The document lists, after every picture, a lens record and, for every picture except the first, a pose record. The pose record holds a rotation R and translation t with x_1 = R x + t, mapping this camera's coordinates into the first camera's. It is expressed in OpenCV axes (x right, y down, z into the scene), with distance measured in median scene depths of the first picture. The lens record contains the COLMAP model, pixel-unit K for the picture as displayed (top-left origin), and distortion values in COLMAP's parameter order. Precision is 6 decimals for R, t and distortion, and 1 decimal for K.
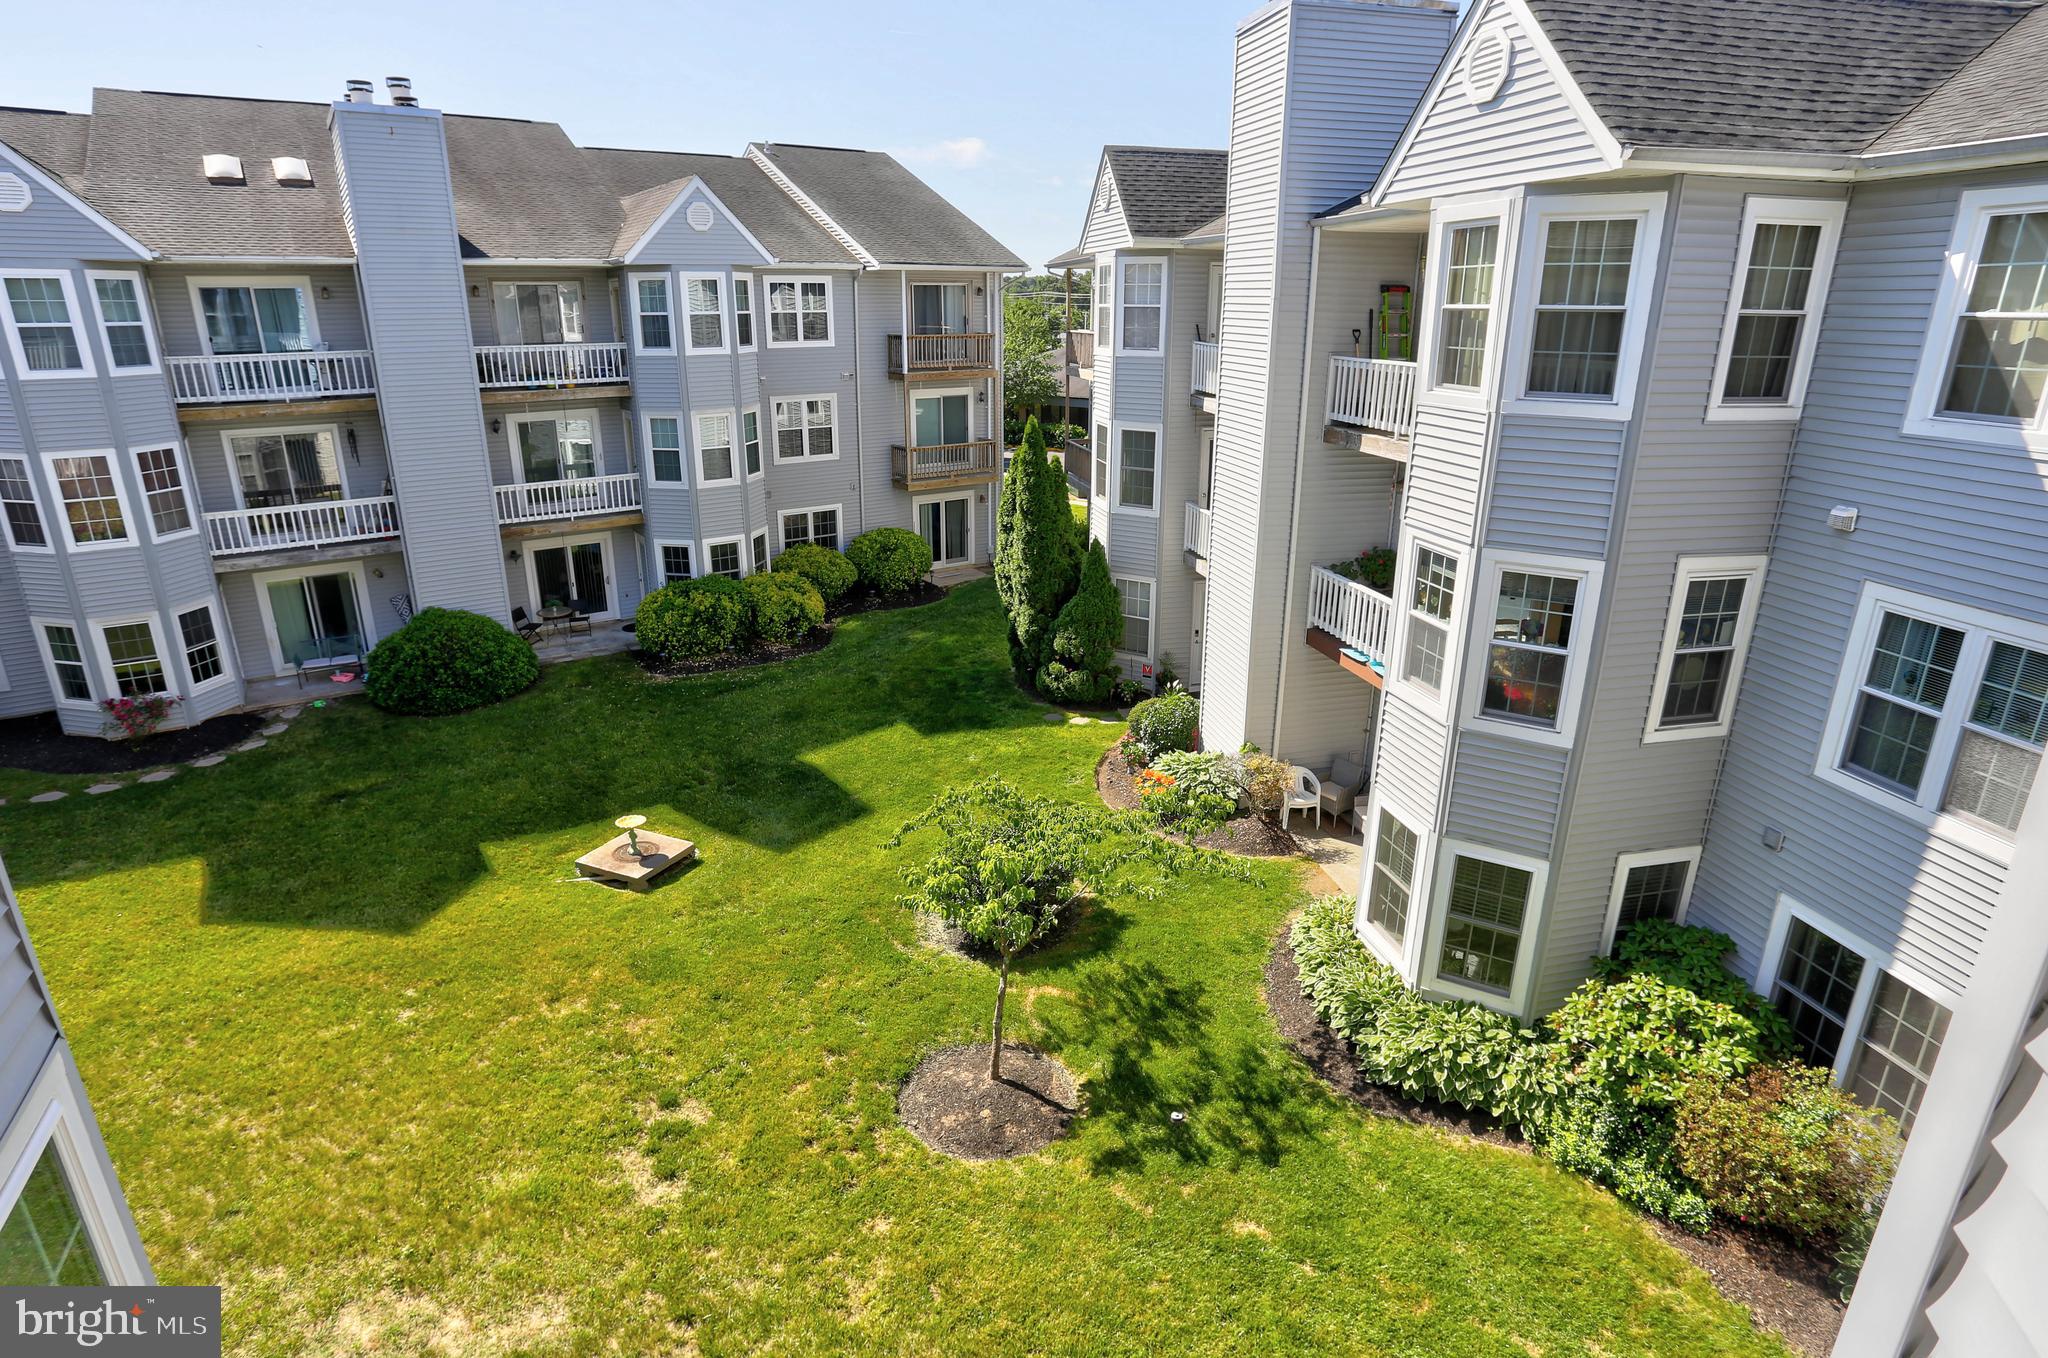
lens RADIAL K [[1076.2, 0, 1037.4], [0, 1076.2, 675.0], [0, 0, 1]] dist [-0.069116, 0.029587]
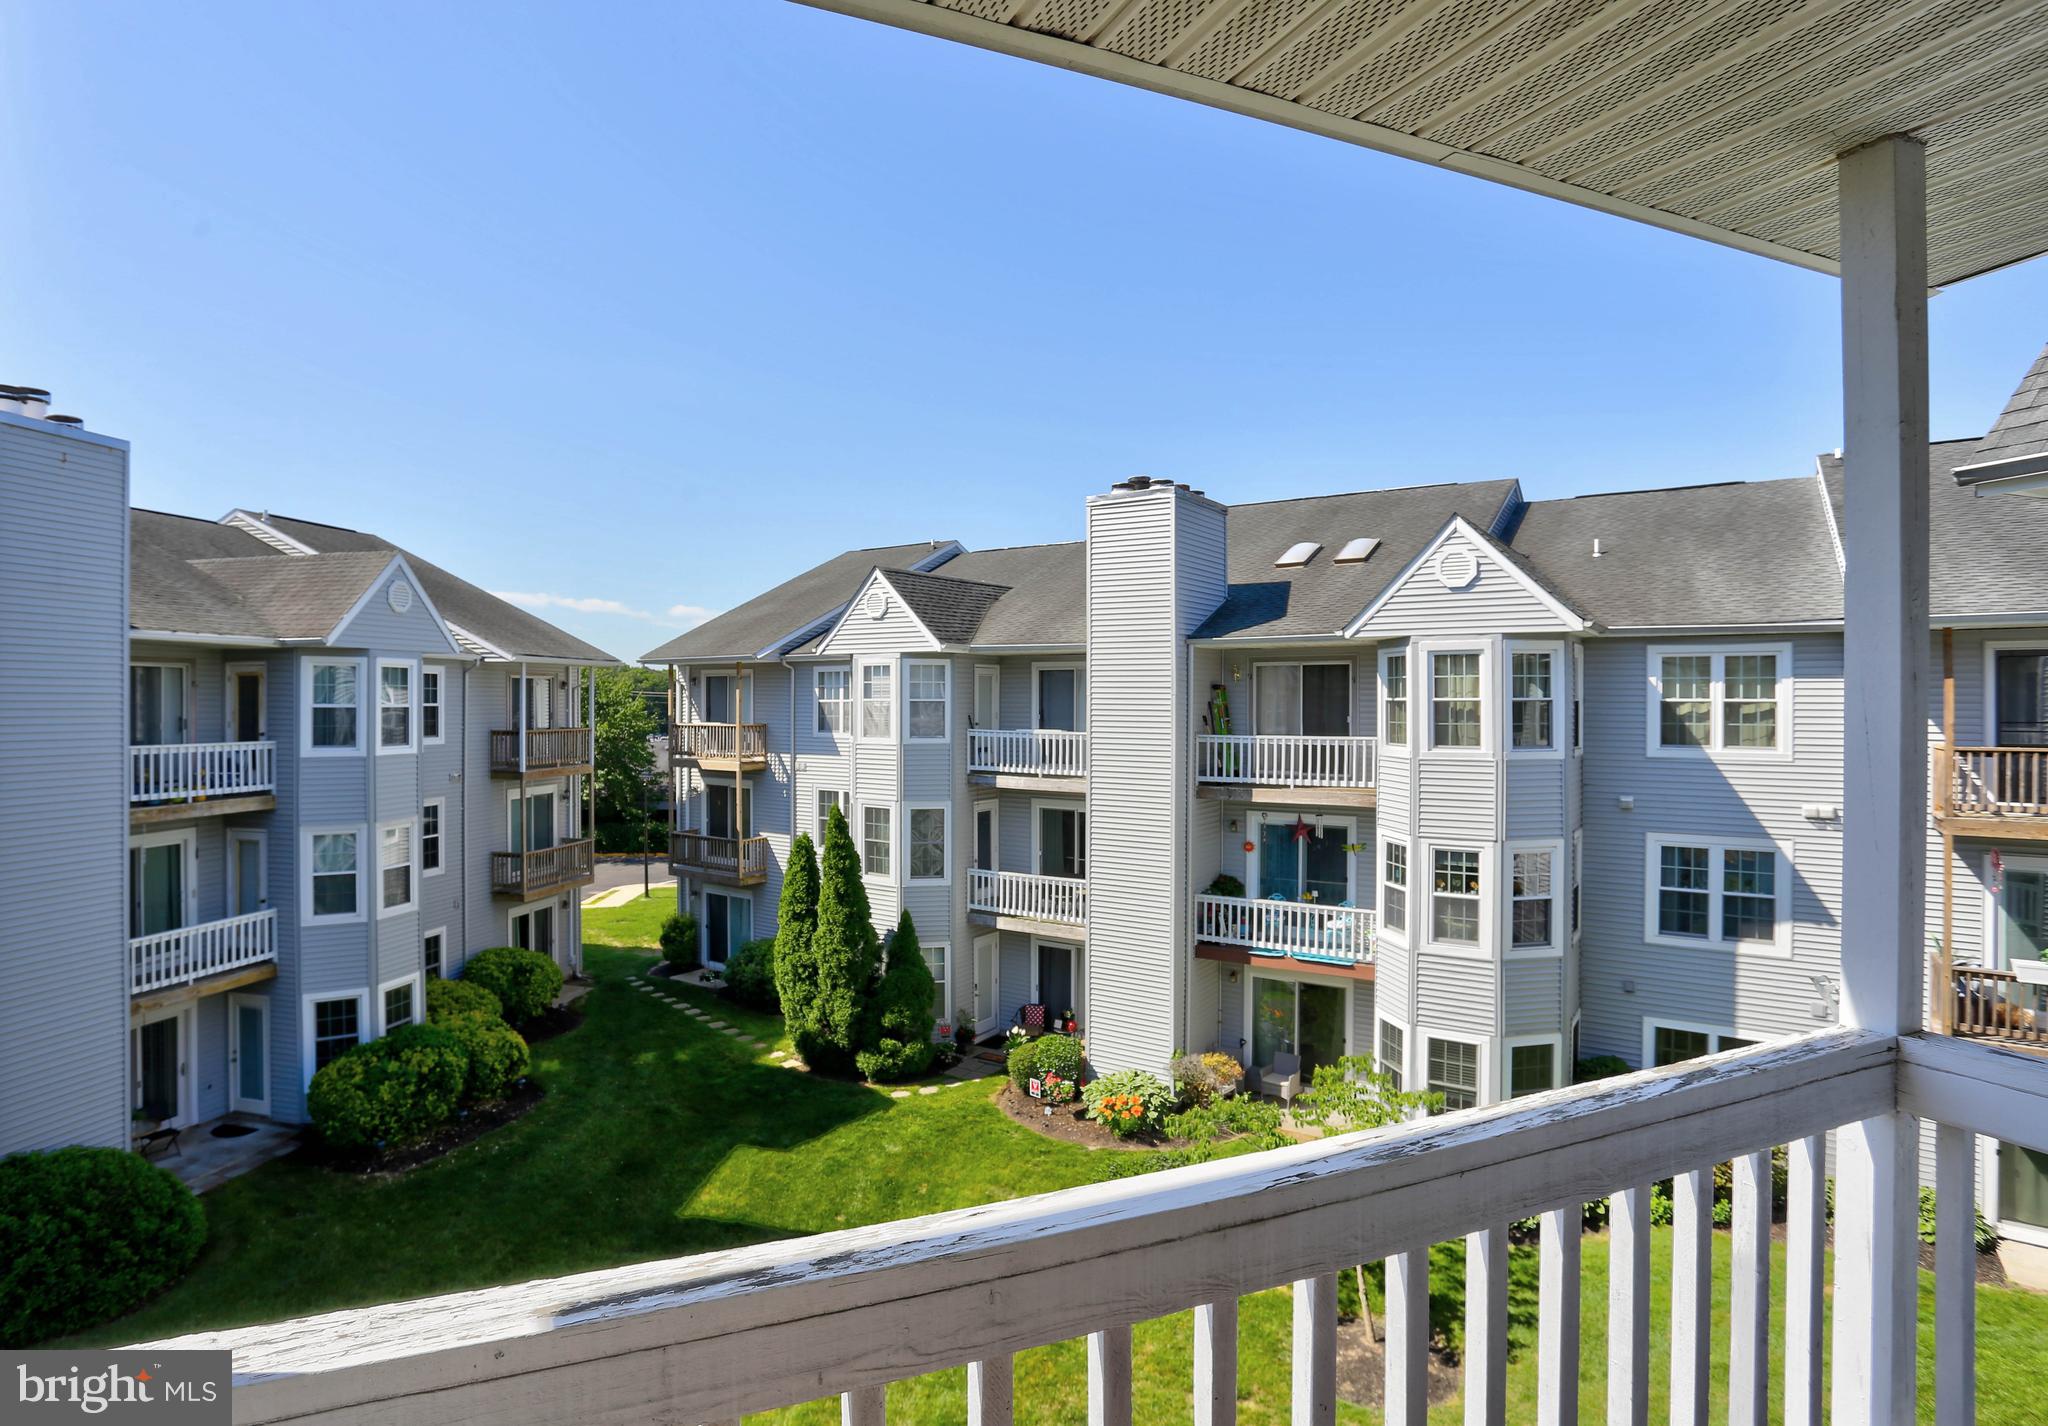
lens RADIAL K [[1115.6, 0, 917.1], [0, 1115.6, 708.6], [0, 0, 1]] dist [-0.064313, 0.018754]
pose [[0.745367, -0.002844, 0.666649, -1.292662], [0.216147, 0.947002, -0.237630, -0.101993], [-0.630642, 0.321215, 0.706478, 0.302672]]
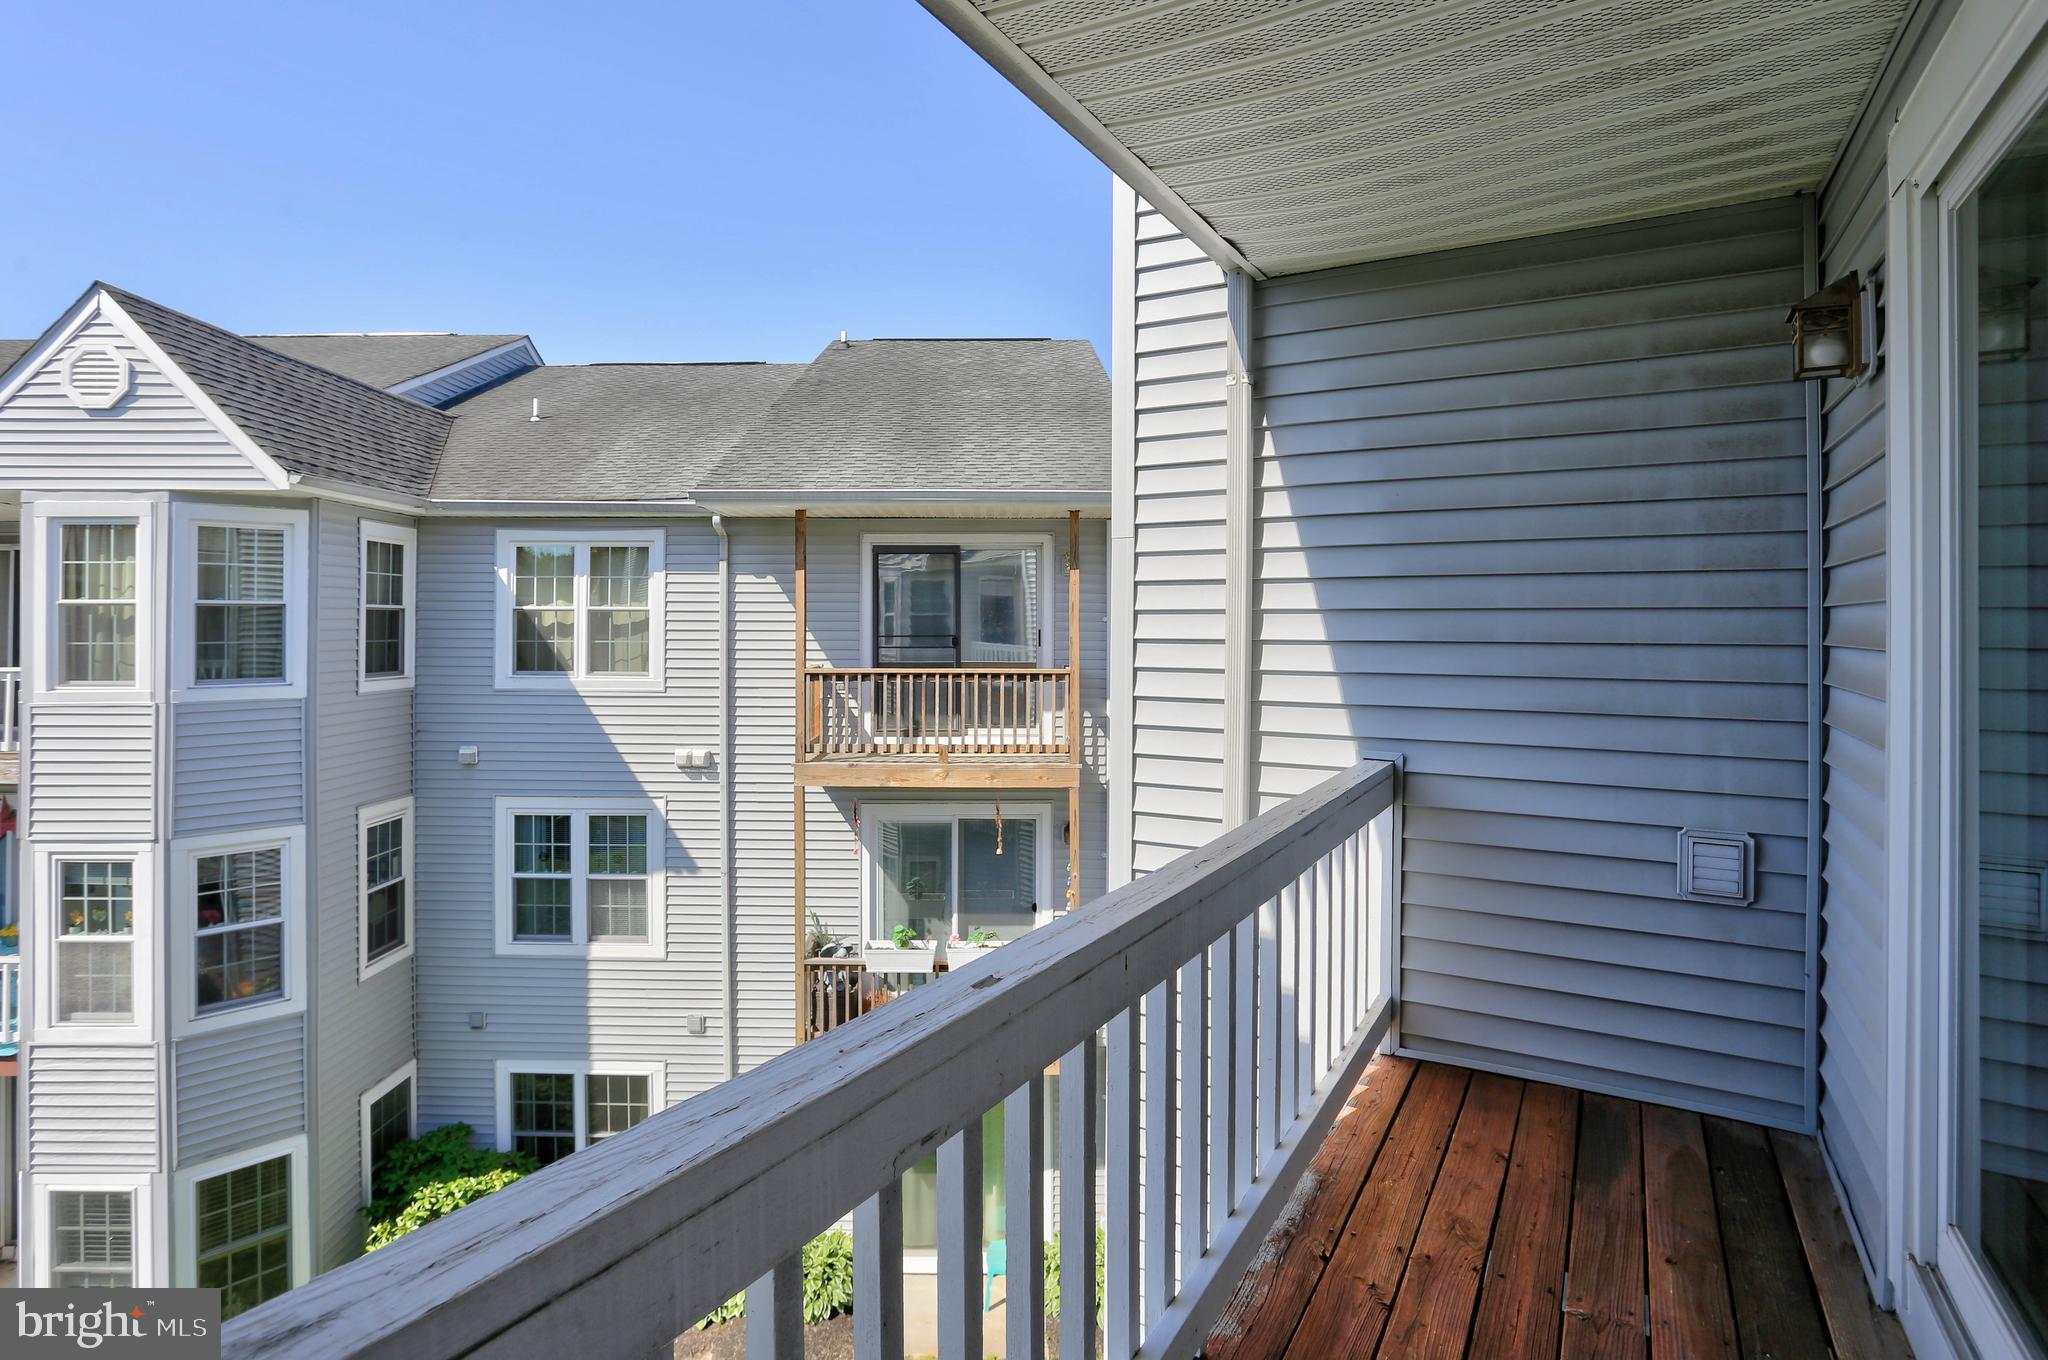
lens RADIAL K [[1052.4, 0, 996.4], [0, 1052.4, 624.0], [0, 0, 1]] dist [-0.035557, 0.001574]
pose [[0.205226, 0.003358, 0.978709, -0.324461], [0.317282, 0.945761, -0.069776, -0.002363], [-0.925859, 0.324847, 0.193029, 0.059943]]
